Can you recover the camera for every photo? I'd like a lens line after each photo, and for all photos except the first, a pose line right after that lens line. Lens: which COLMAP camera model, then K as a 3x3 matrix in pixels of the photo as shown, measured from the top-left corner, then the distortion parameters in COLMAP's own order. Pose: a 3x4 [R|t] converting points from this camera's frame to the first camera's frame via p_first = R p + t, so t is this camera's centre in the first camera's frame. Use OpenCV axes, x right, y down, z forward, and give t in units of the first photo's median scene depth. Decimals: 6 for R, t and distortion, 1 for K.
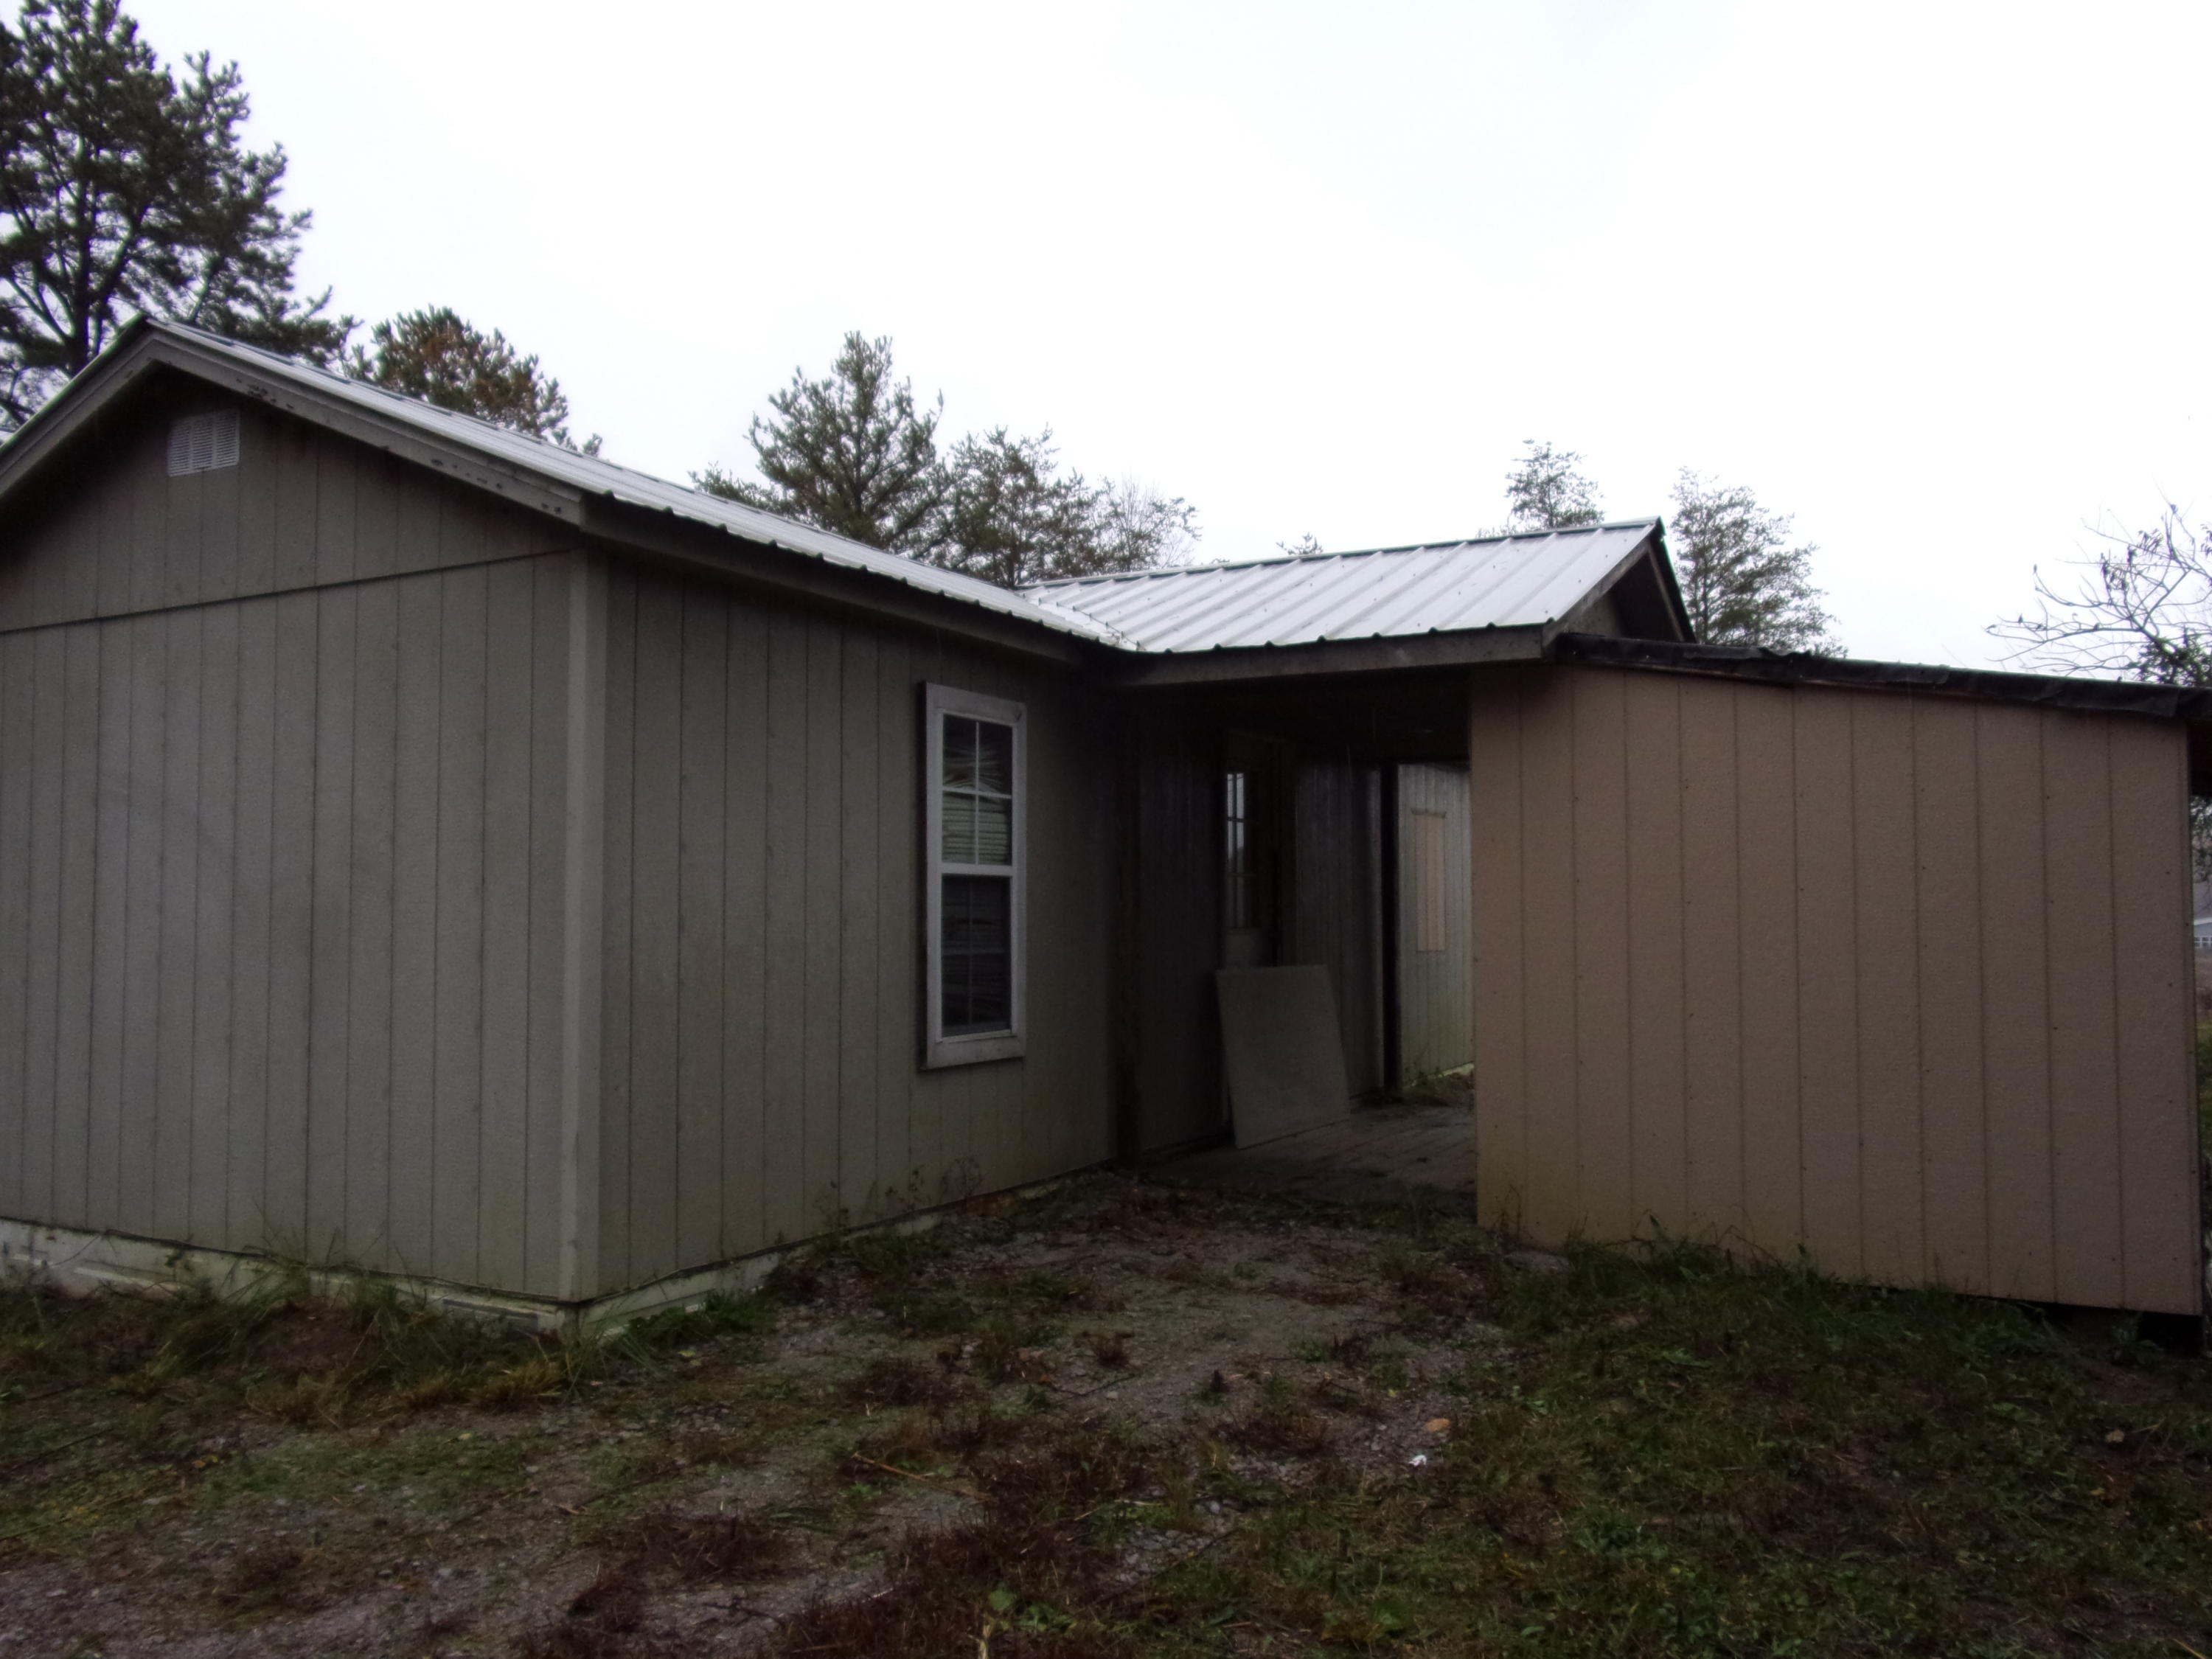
lens RADIAL K [[1711.3, 0, 1096.2], [0, 1711.3, 830.8], [0, 0, 1]] dist [-0.004718, -0.010601]
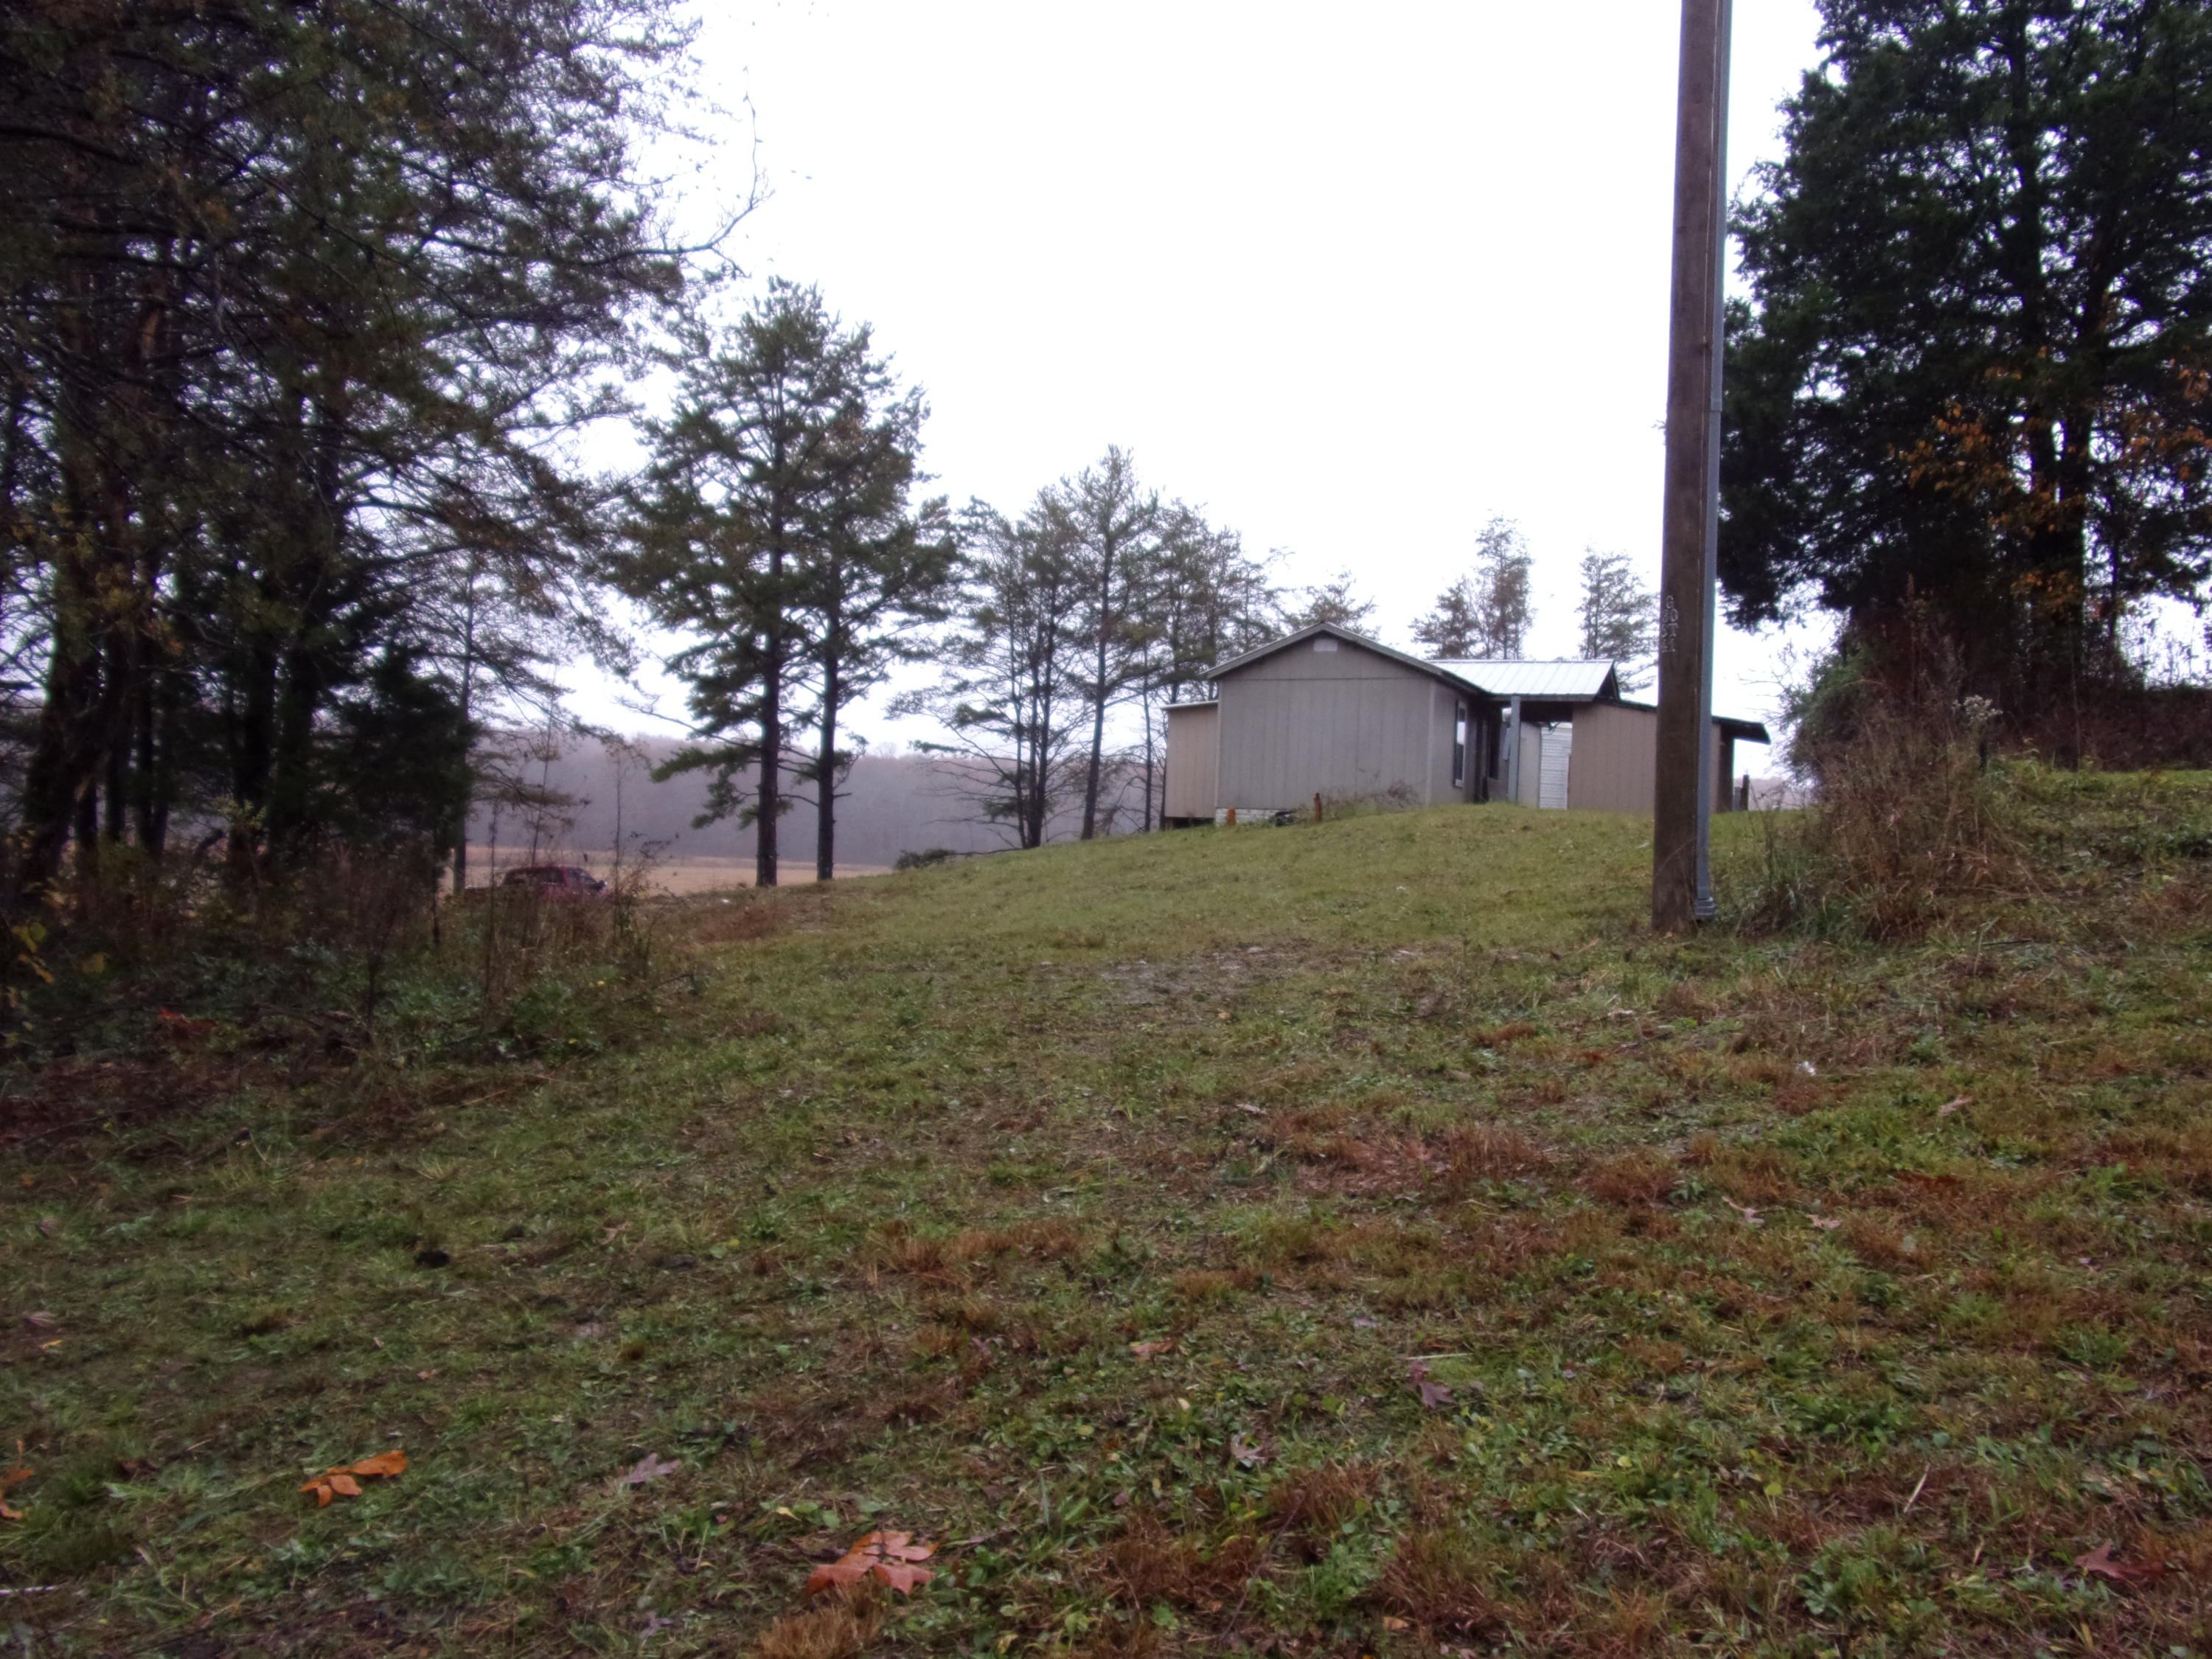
lens RADIAL K [[1660.5, 0, 1104.9], [0, 1660.5, 835.4], [0, 0, 1]] dist [-0.000766, -0.011347]
pose [[0.996157, 0.046545, 0.074189, -0.248769], [-0.049584, 0.997982, 0.039660, 0.026579], [-0.072193, -0.043187, 0.996455, -0.616715]]
